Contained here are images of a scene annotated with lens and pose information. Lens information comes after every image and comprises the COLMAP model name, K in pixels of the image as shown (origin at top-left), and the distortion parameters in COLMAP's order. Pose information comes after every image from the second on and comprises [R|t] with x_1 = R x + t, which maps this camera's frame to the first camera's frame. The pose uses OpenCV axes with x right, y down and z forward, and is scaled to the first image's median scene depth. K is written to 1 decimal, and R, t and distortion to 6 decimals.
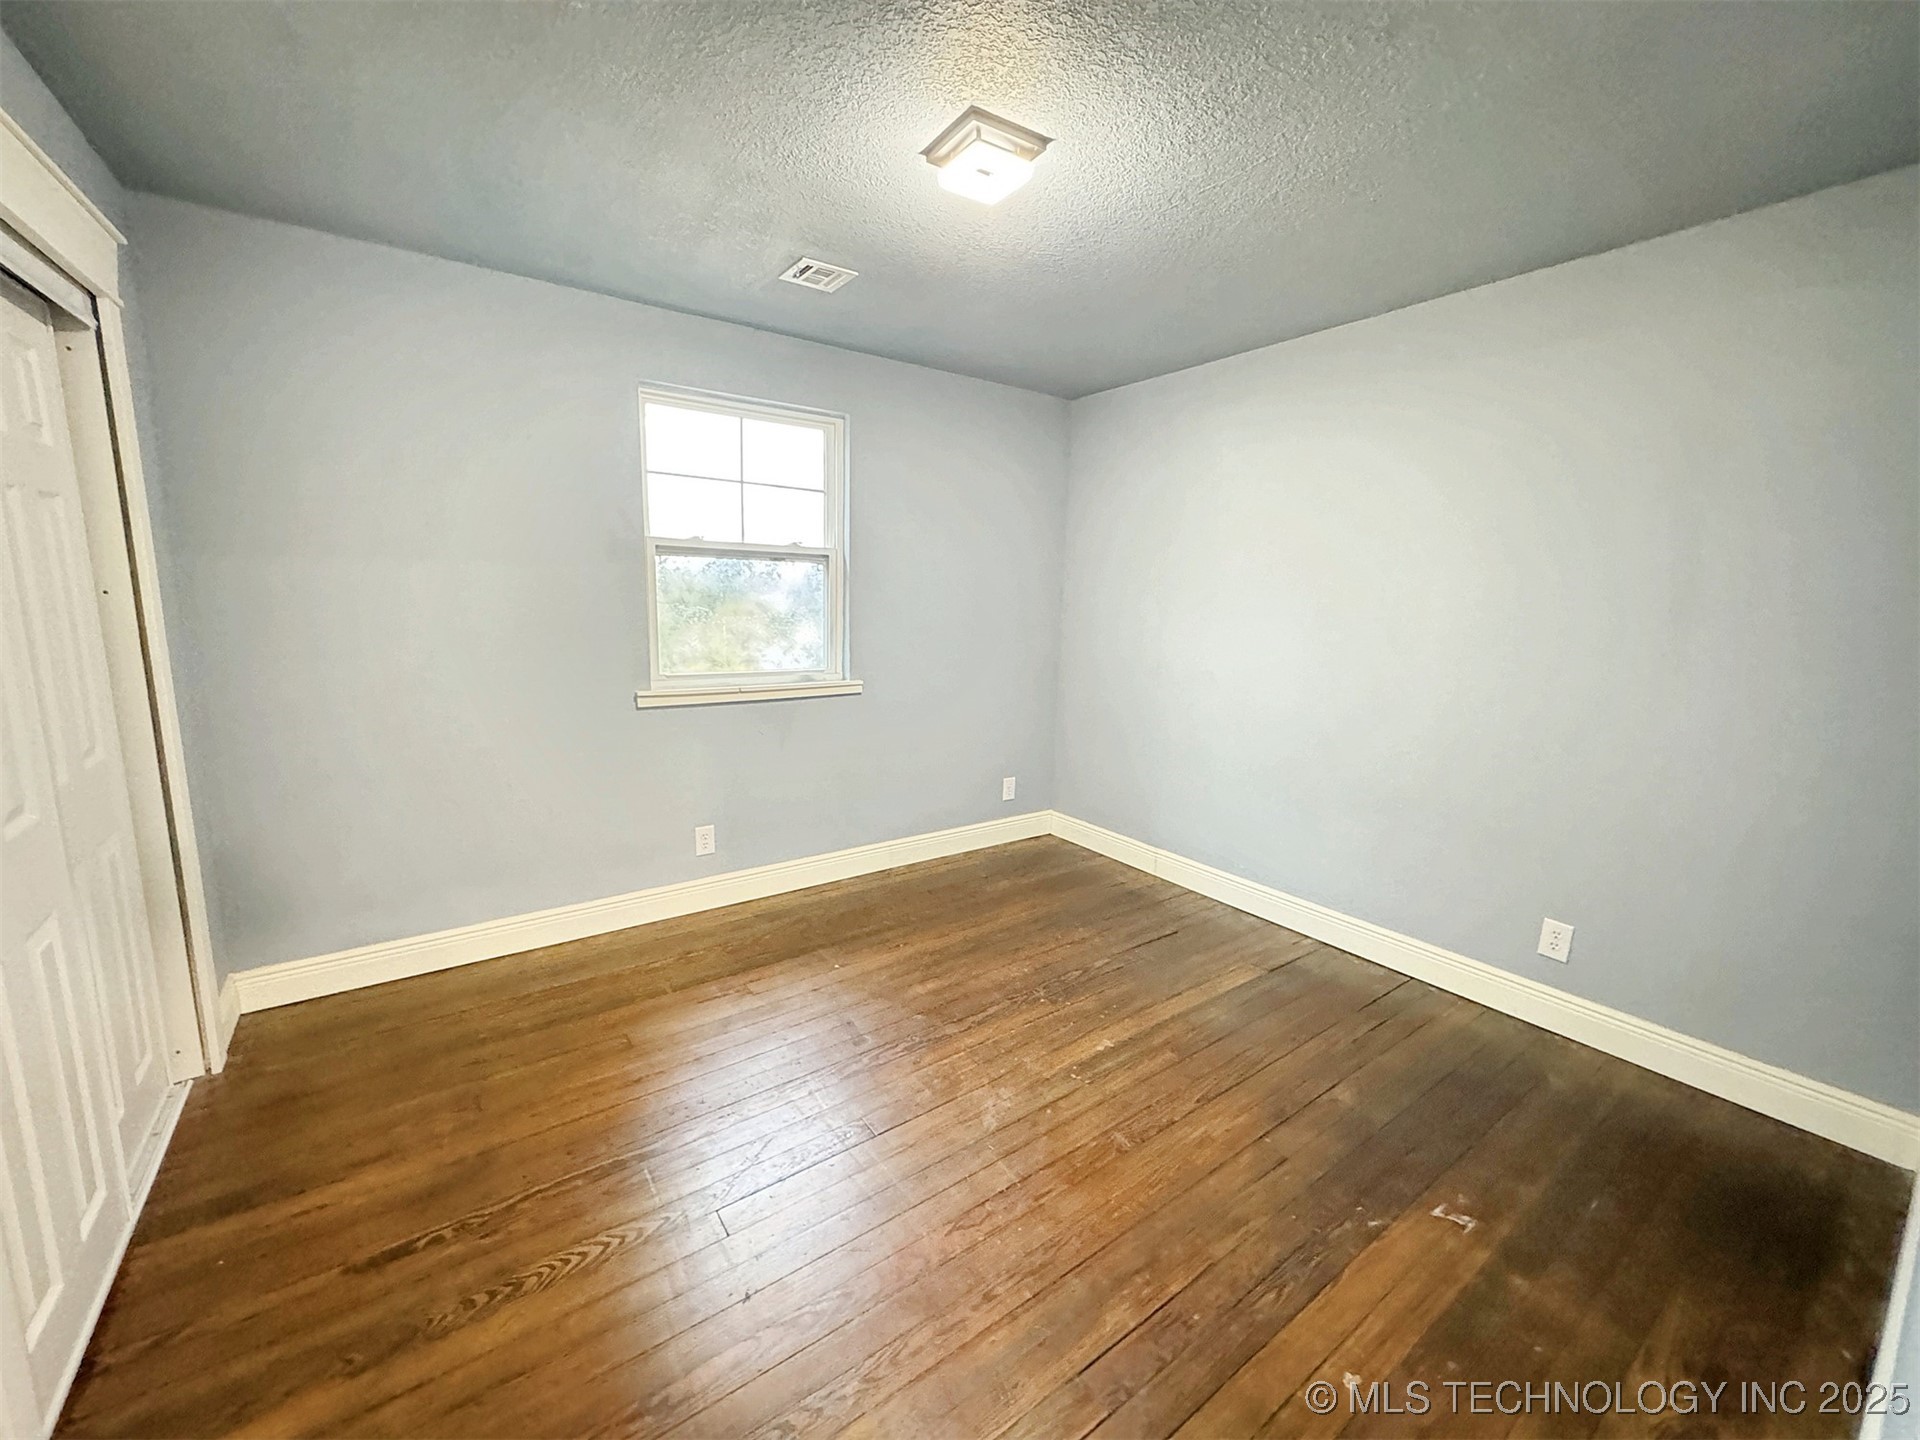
lens RADIAL K [[762.5, 0, 960.9], [0, 762.5, 715.2], [0, 0, 1]] dist [-0.002808, 0.000515]
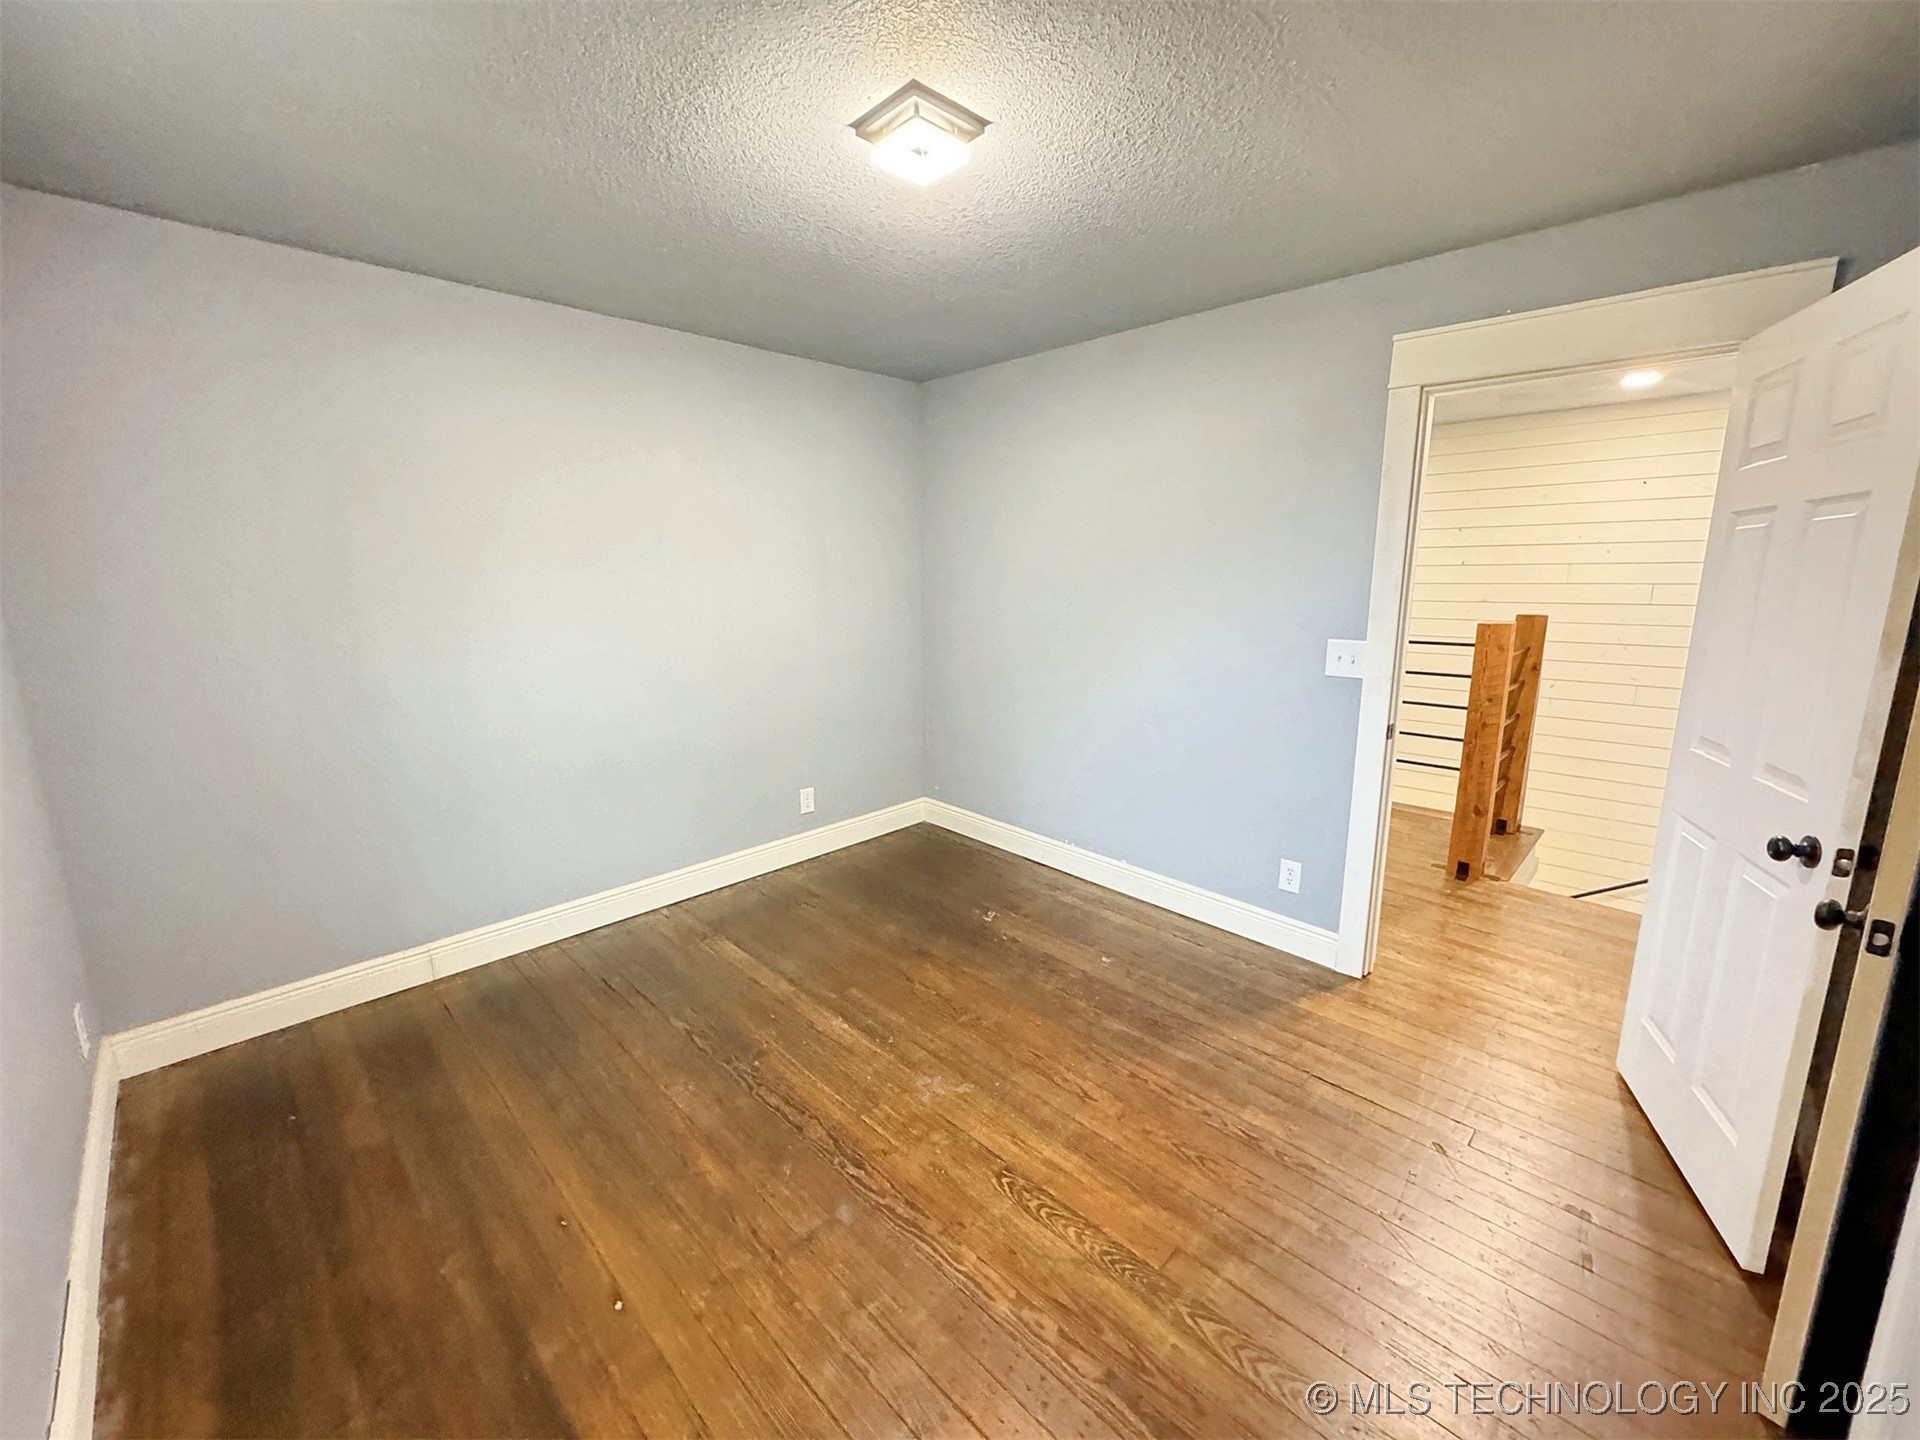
lens RADIAL K [[762.5, 0, 960.9], [0, 762.5, 715.2], [0, 0, 1]] dist [-0.002808, 0.000515]
pose [[-0.177287, -0.201737, 0.963261, -0.737799], [0.159159, 0.960004, 0.230348, -0.180891], [-0.971204, 0.194149, -0.138088, 0.875092]]
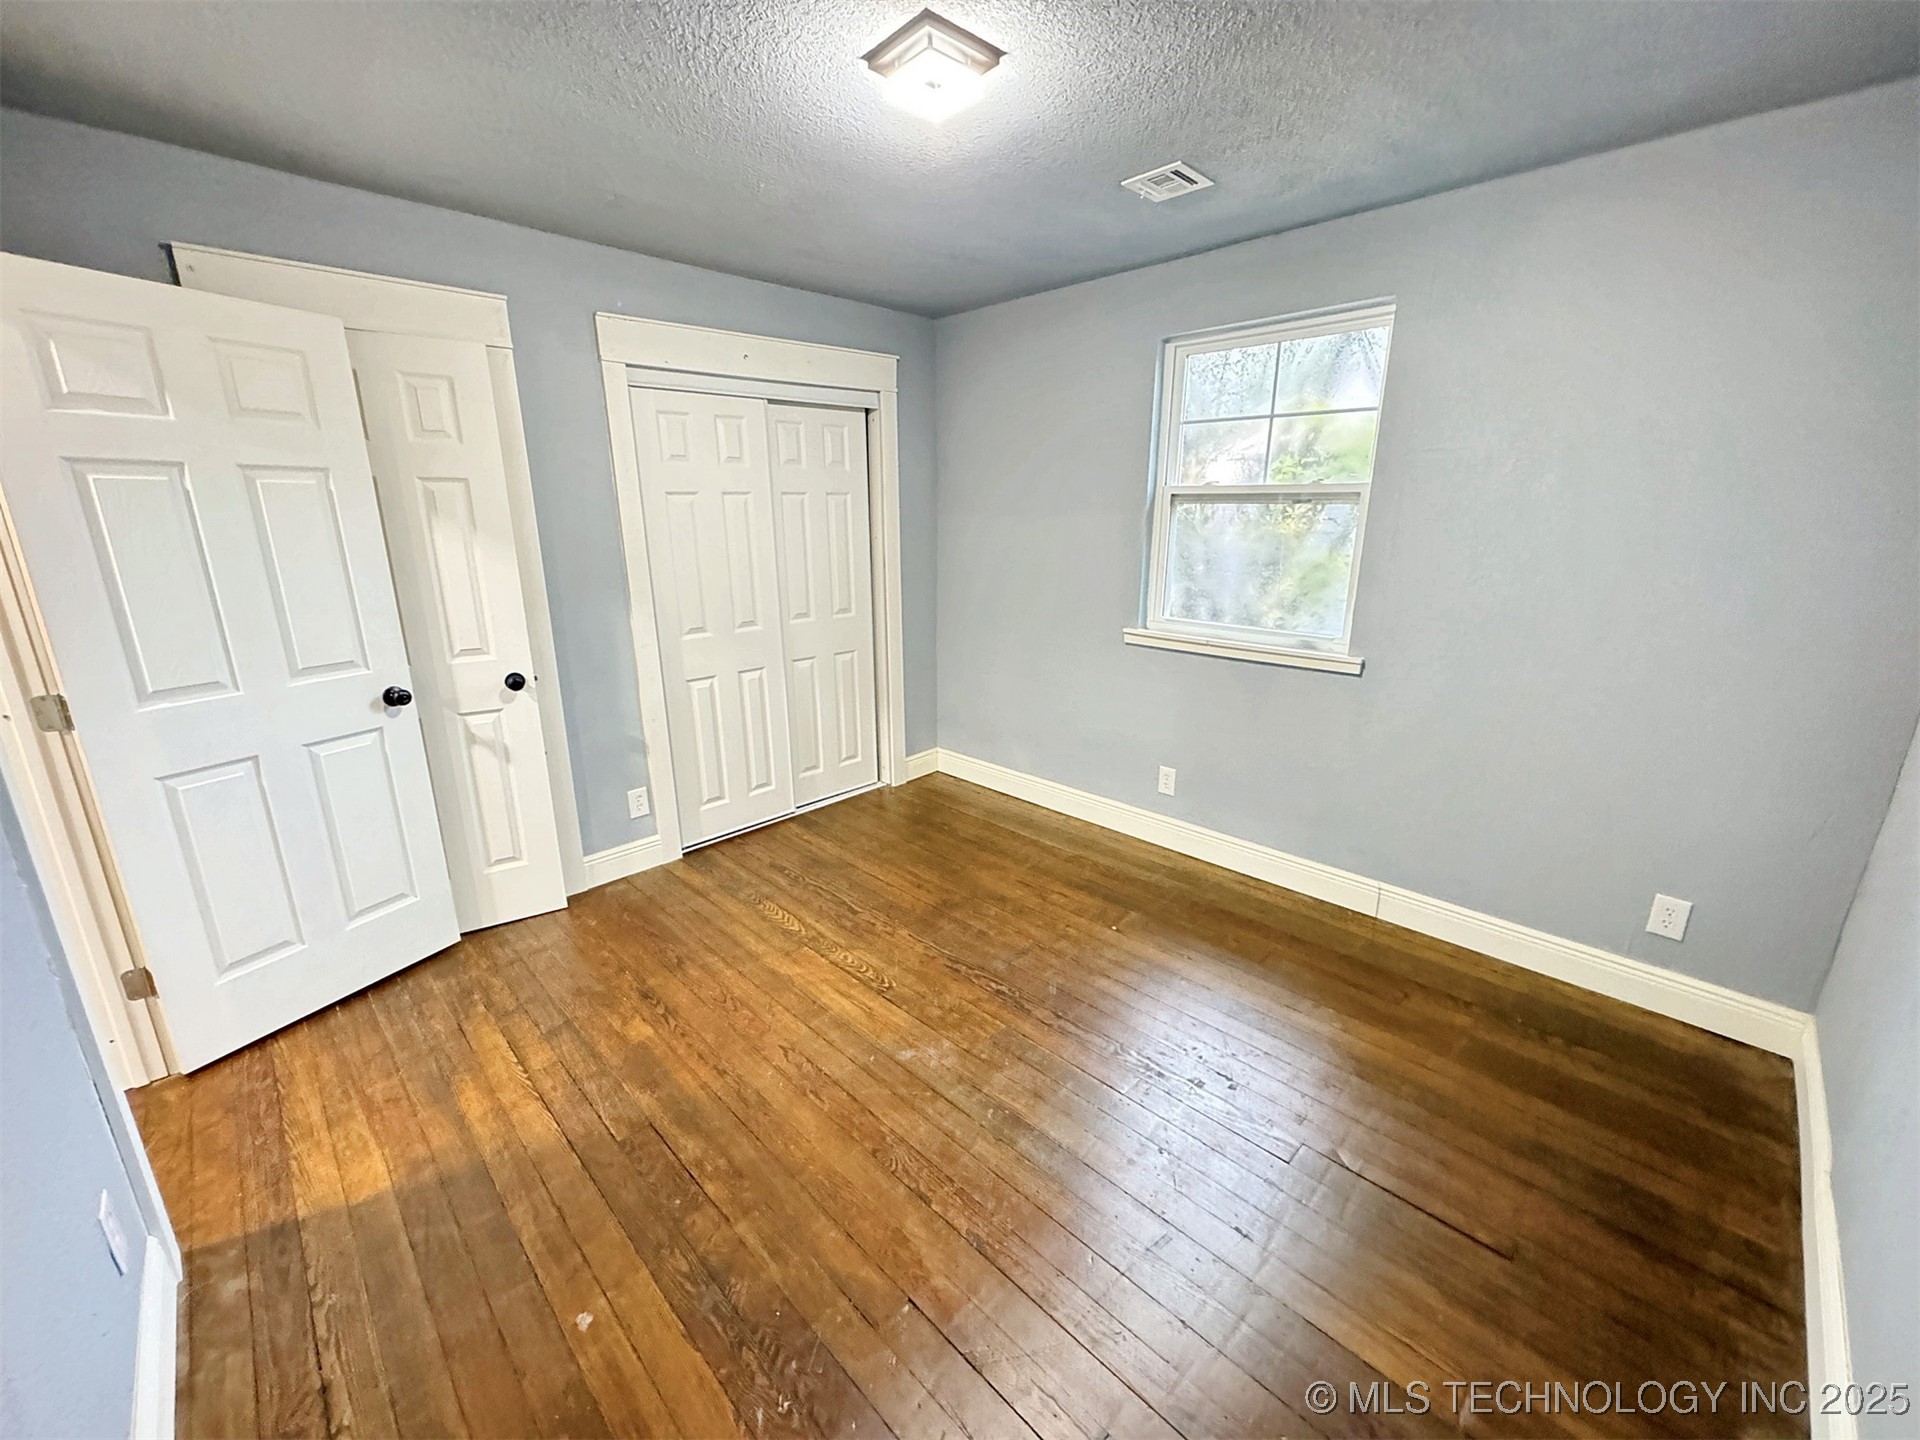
lens RADIAL K [[762.5, 0, 960.9], [0, 762.5, 715.2], [0, 0, 1]] dist [-0.002808, 0.000515]
pose [[0.159388, 0.229390, -0.960196, 0.790726], [-0.157479, 0.966083, 0.204656, -0.120538], [0.974575, 0.118591, 0.190106, 0.680472]]
